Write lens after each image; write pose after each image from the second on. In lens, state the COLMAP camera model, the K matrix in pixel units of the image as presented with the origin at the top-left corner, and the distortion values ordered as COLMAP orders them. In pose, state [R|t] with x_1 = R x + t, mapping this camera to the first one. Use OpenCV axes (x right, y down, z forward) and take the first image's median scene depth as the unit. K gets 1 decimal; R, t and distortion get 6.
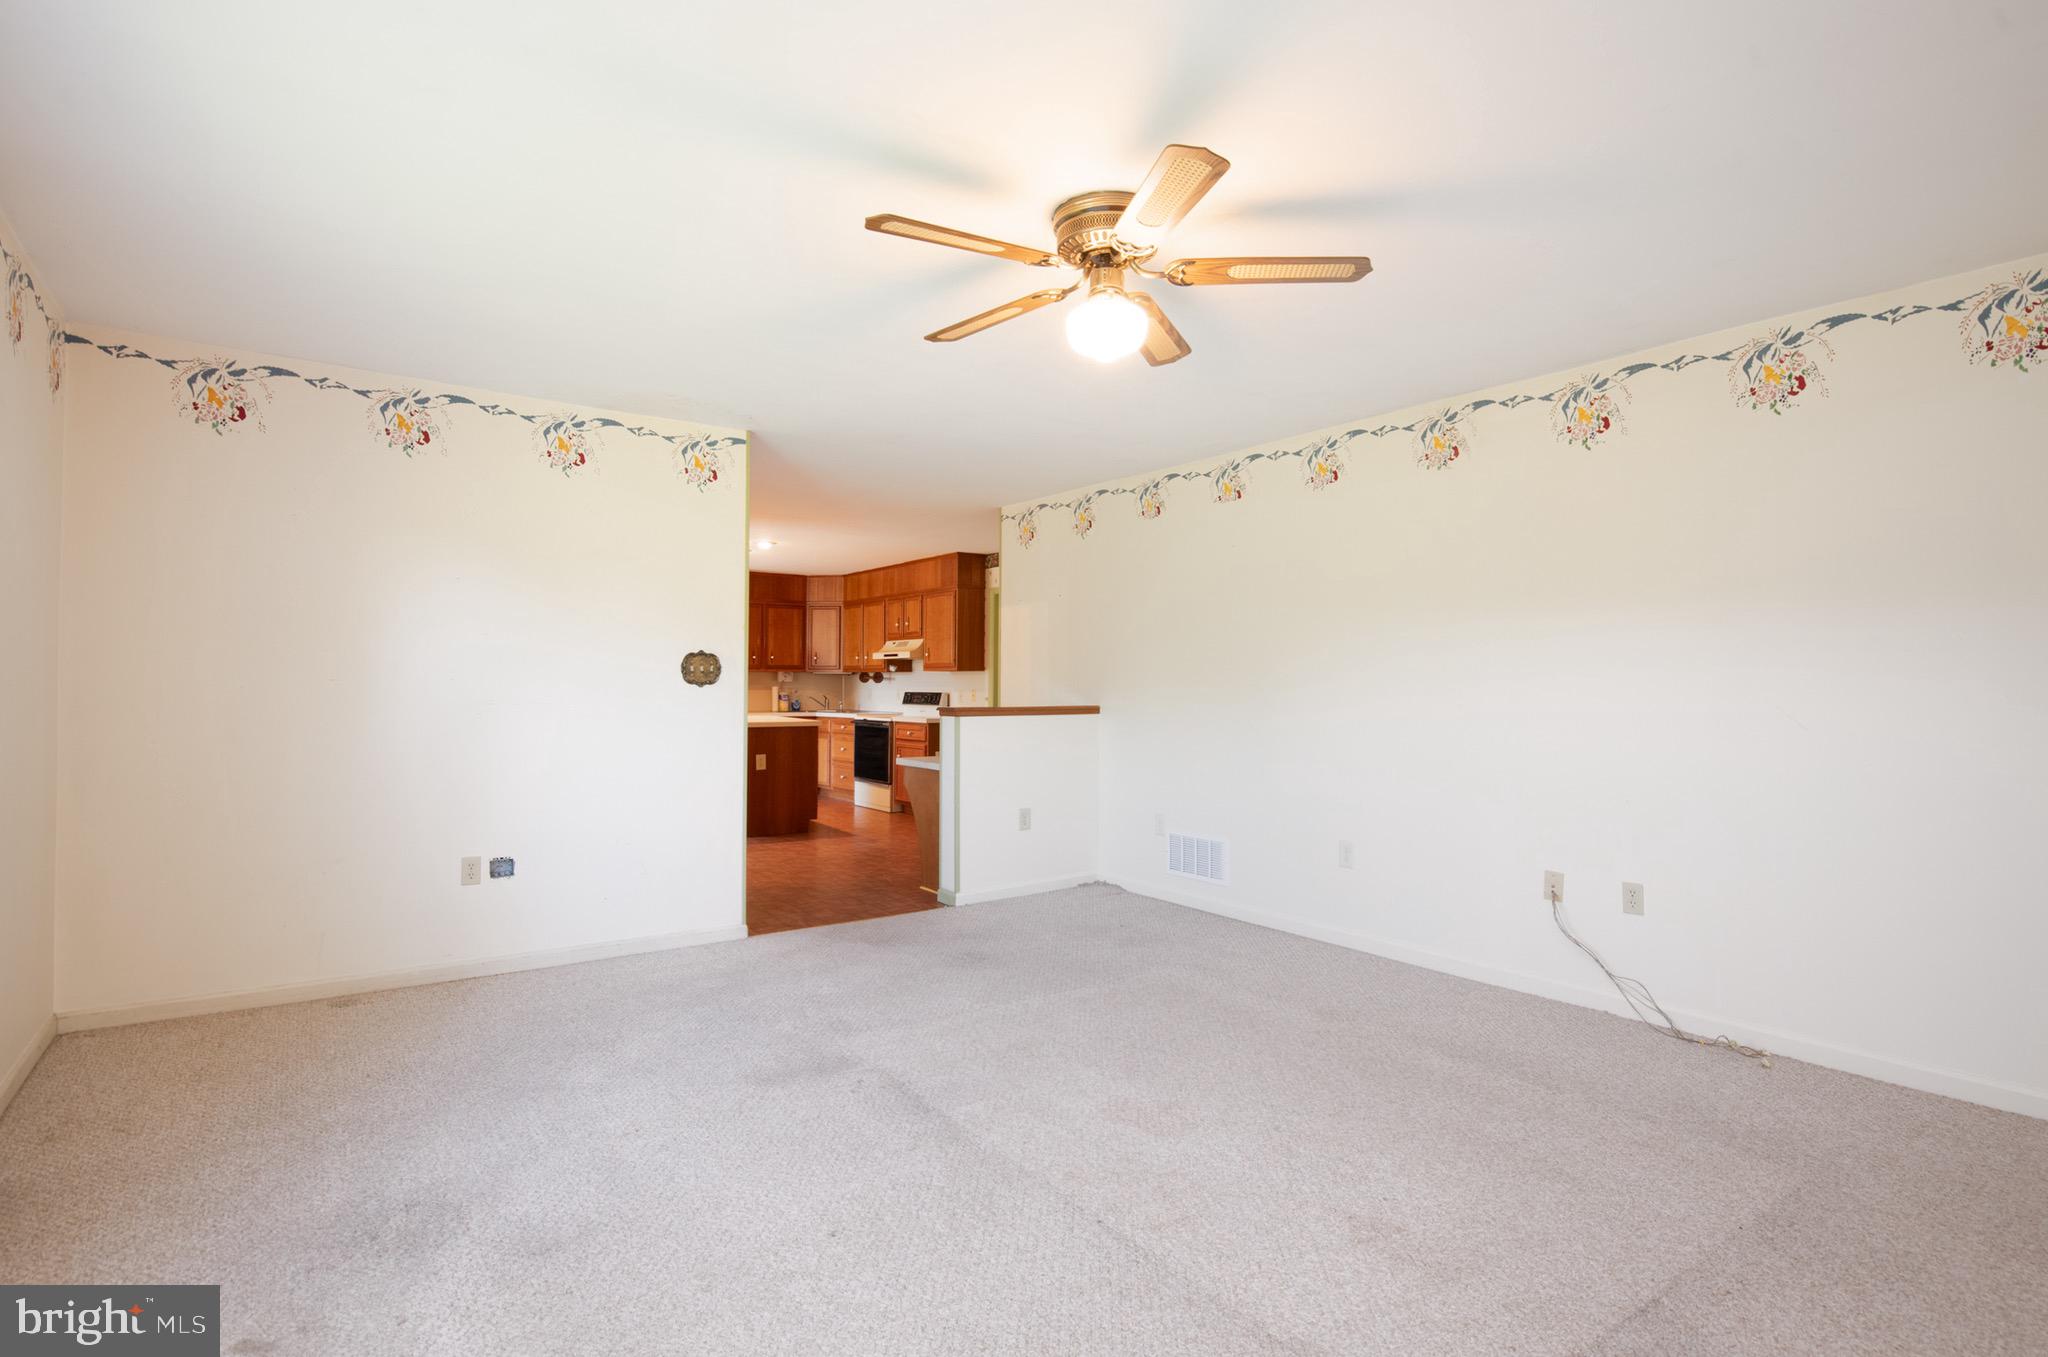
lens RADIAL K [[1015.3, 0, 1021.6], [0, 1015.3, 675.2], [0, 0, 1]] dist [0.005240, -0.010116]
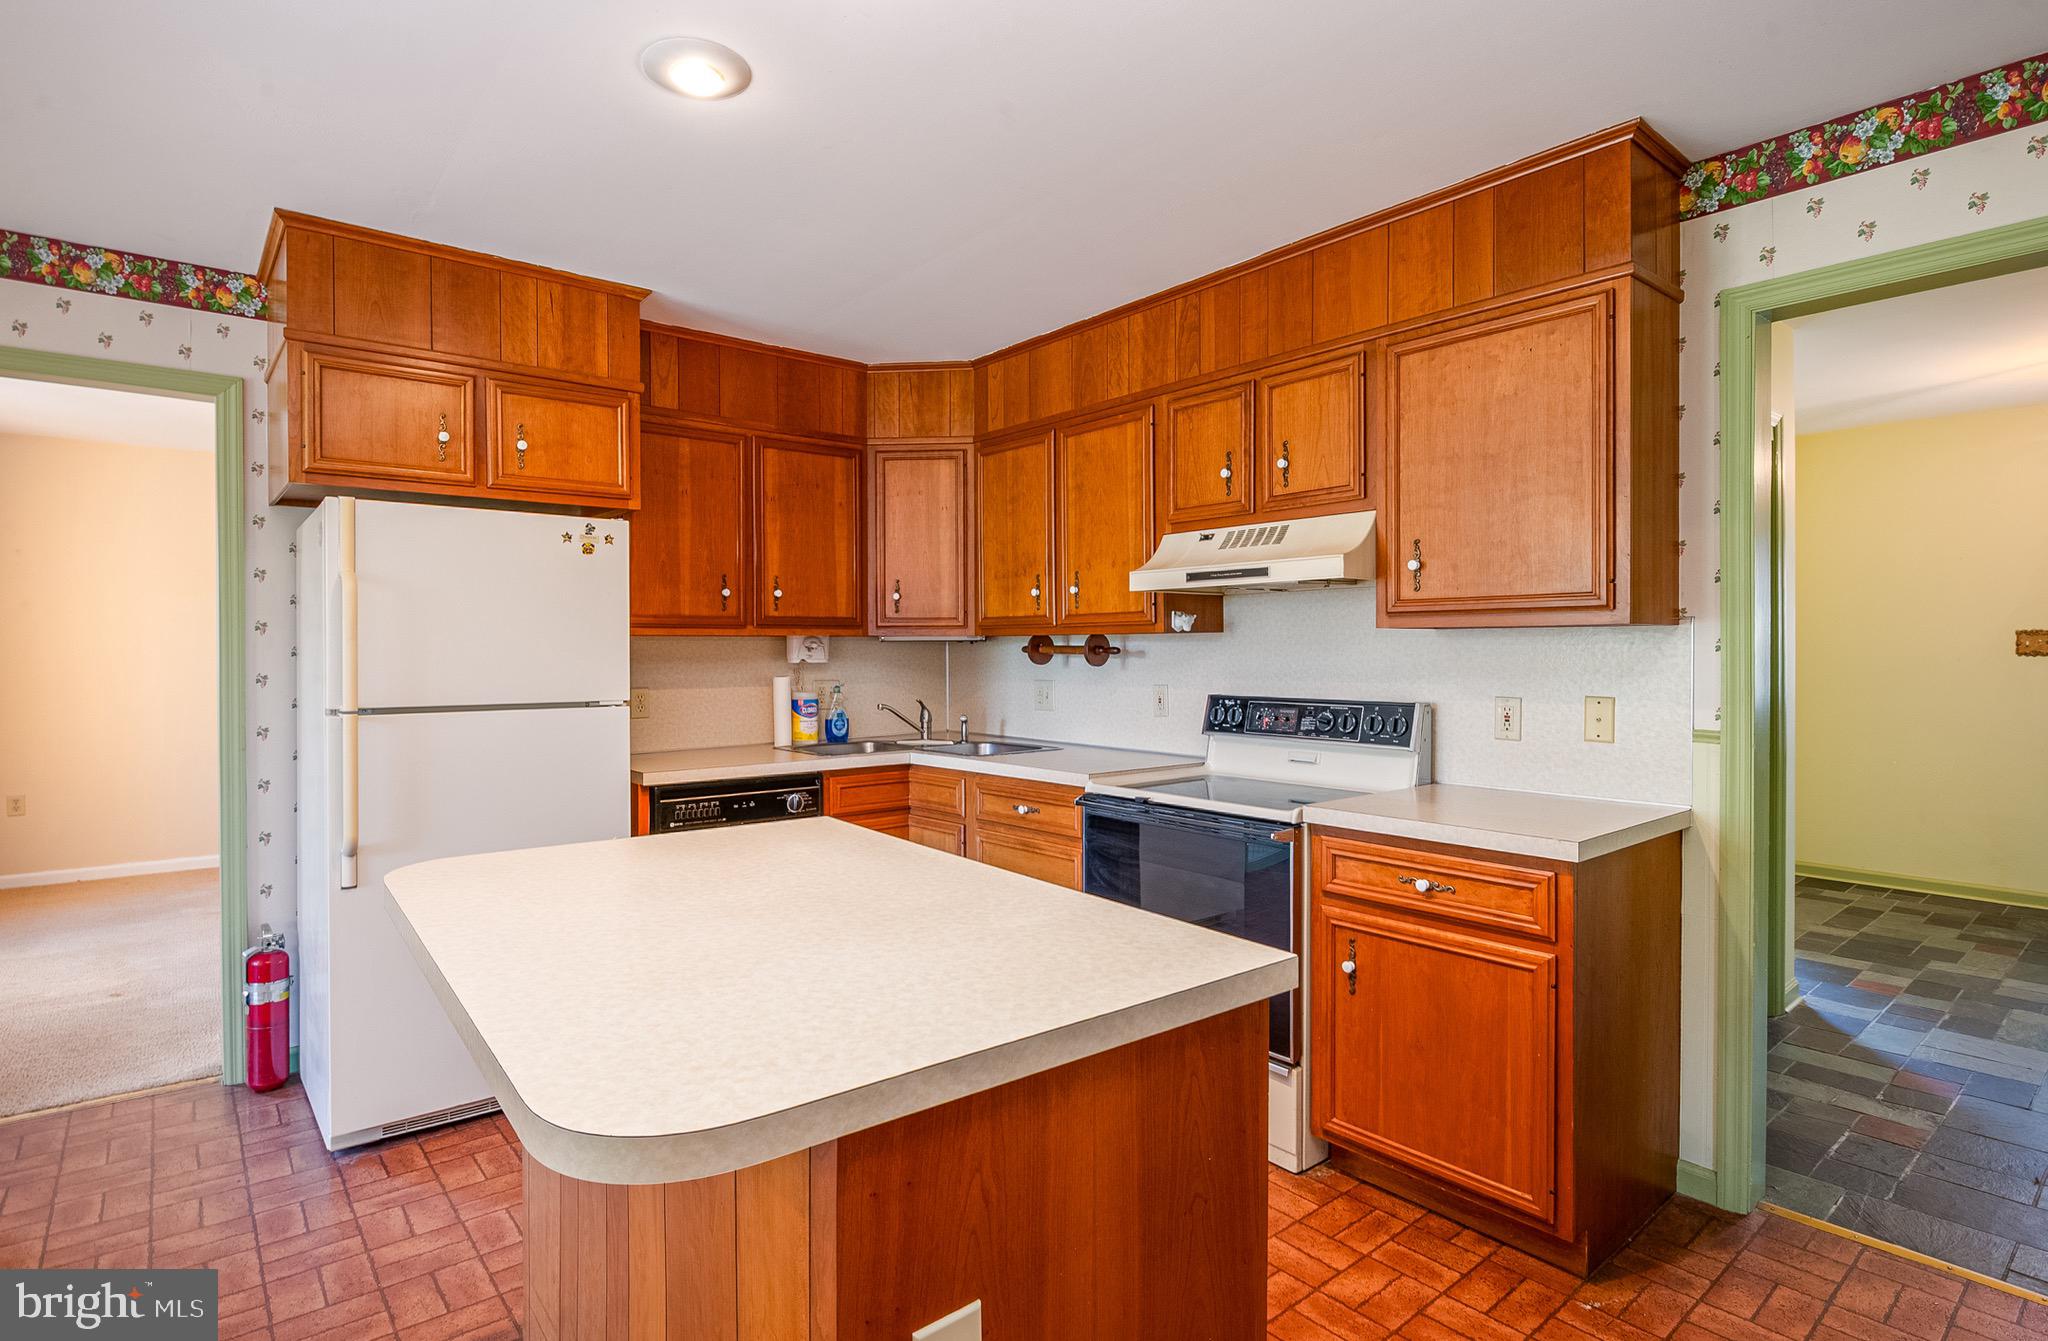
lens RADIAL K [[1018.5, 0, 1015.7], [0, 1018.5, 656.3], [0, 0, 1]] dist [-0.001894, -0.005320]
pose [[0.997538, -0.007979, 0.069679, -0.189489], [0.006729, 0.999812, 0.018159, -0.001908], [-0.069811, -0.017645, 0.997404, 0.651919]]
